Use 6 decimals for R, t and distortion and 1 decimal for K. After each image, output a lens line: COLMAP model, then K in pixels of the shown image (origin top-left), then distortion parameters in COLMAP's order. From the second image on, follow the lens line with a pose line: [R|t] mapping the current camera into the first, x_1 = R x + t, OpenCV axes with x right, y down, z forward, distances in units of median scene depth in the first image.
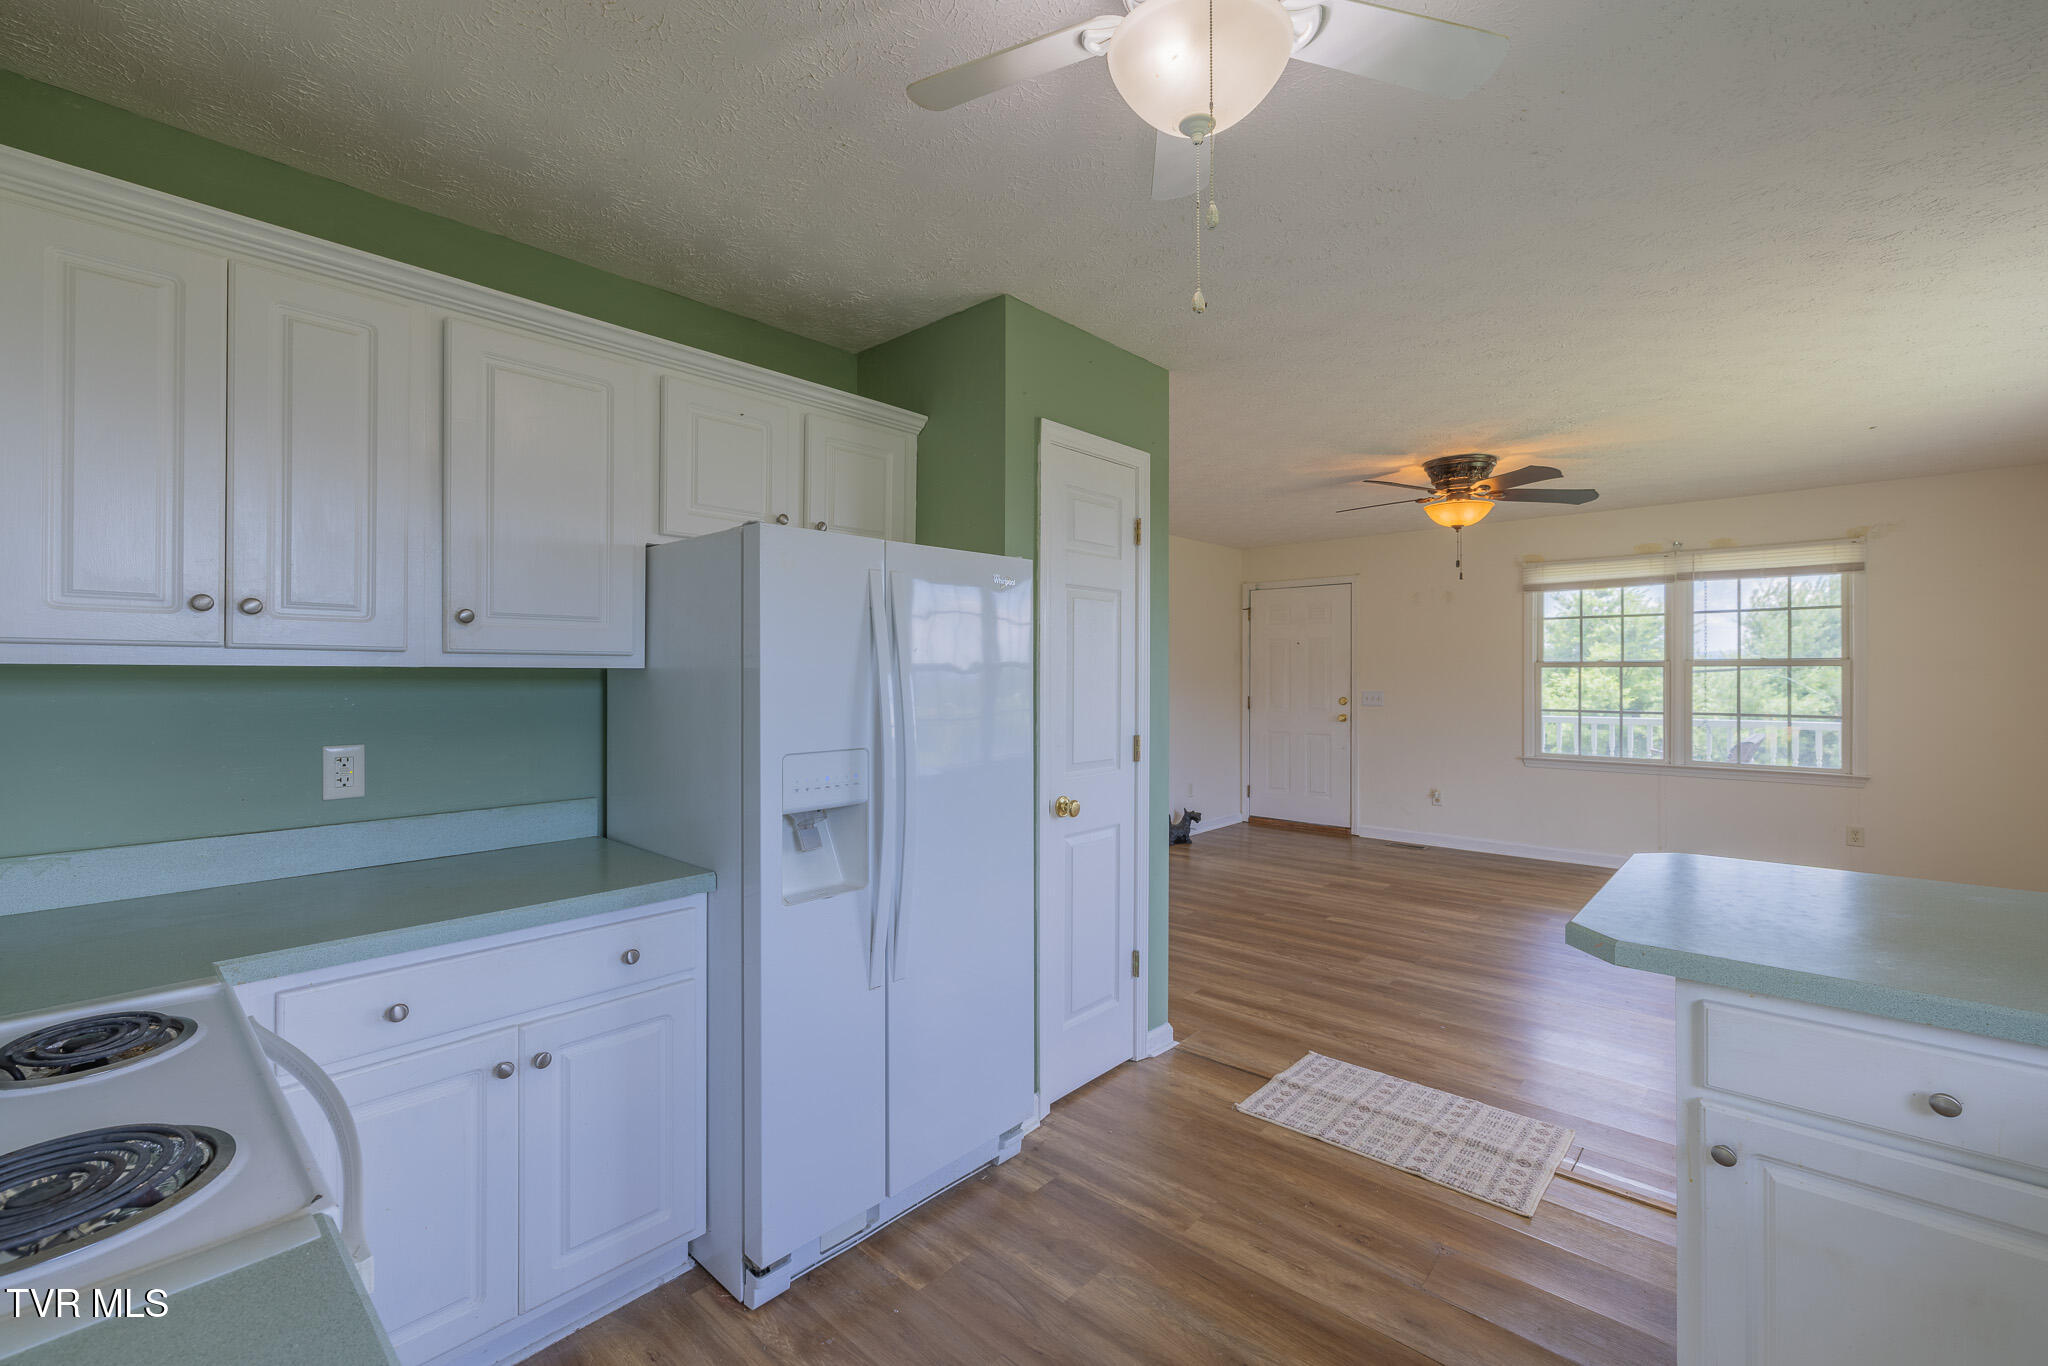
lens RADIAL K [[868.1, 0, 1001.3], [0, 868.1, 677.9], [0, 0, 1]] dist [0.000347, 0.001303]
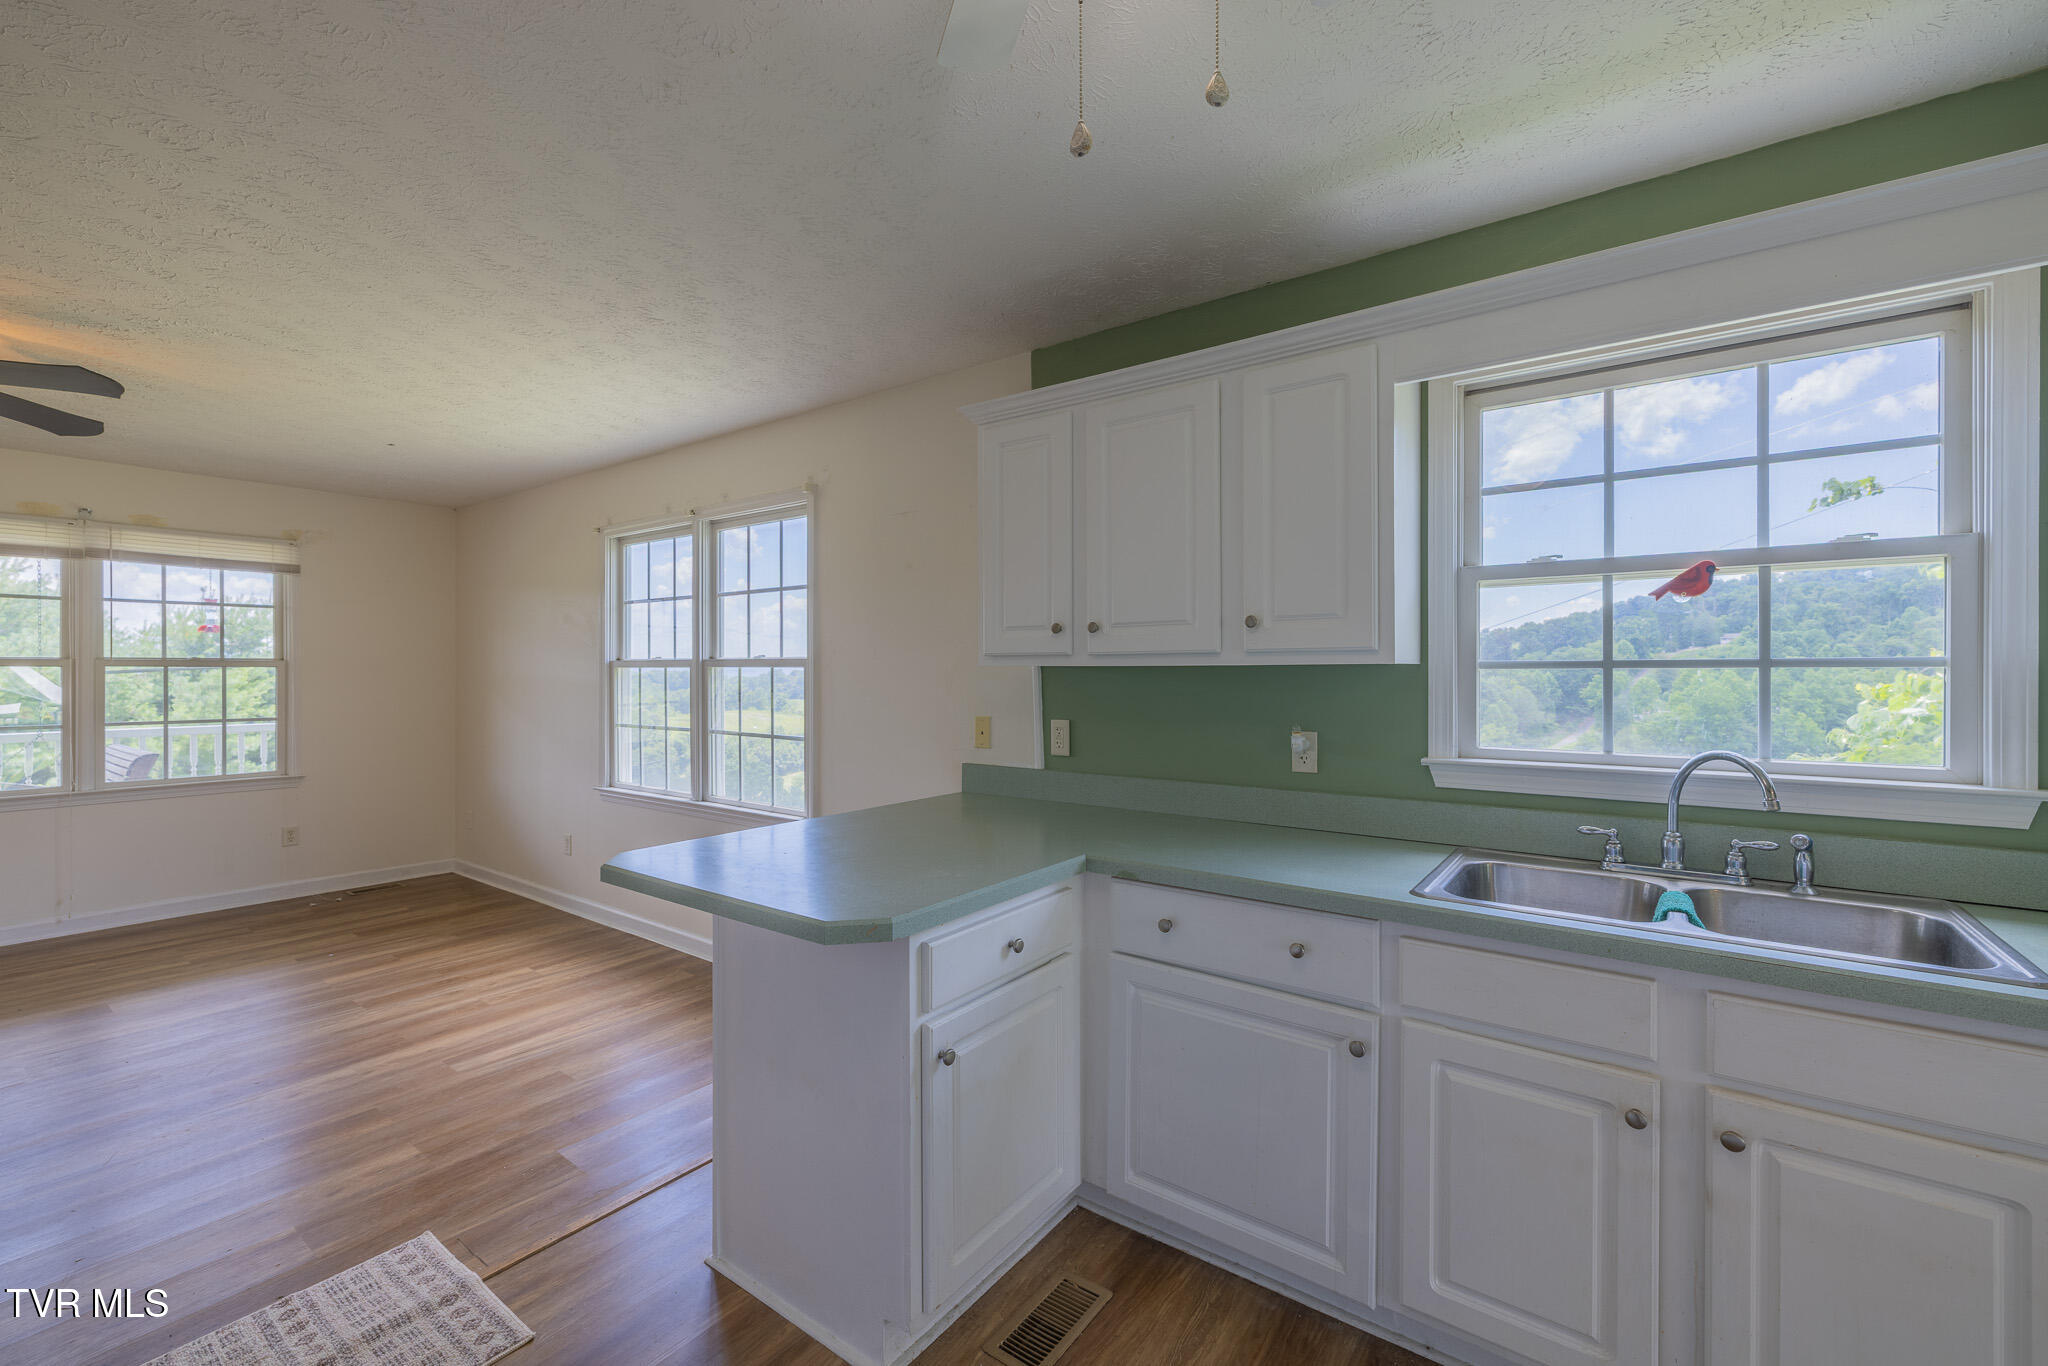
lens RADIAL K [[868.1, 0, 1025.2], [0, 868.1, 668.3], [0, 0, 1]] dist [0.000347, 0.001303]
pose [[-0.107992, 0.004542, 0.994141, -0.102391], [0.009808, 0.999946, -0.003503, -0.000091], [-0.994103, 0.009372, -0.108031, 0.249143]]
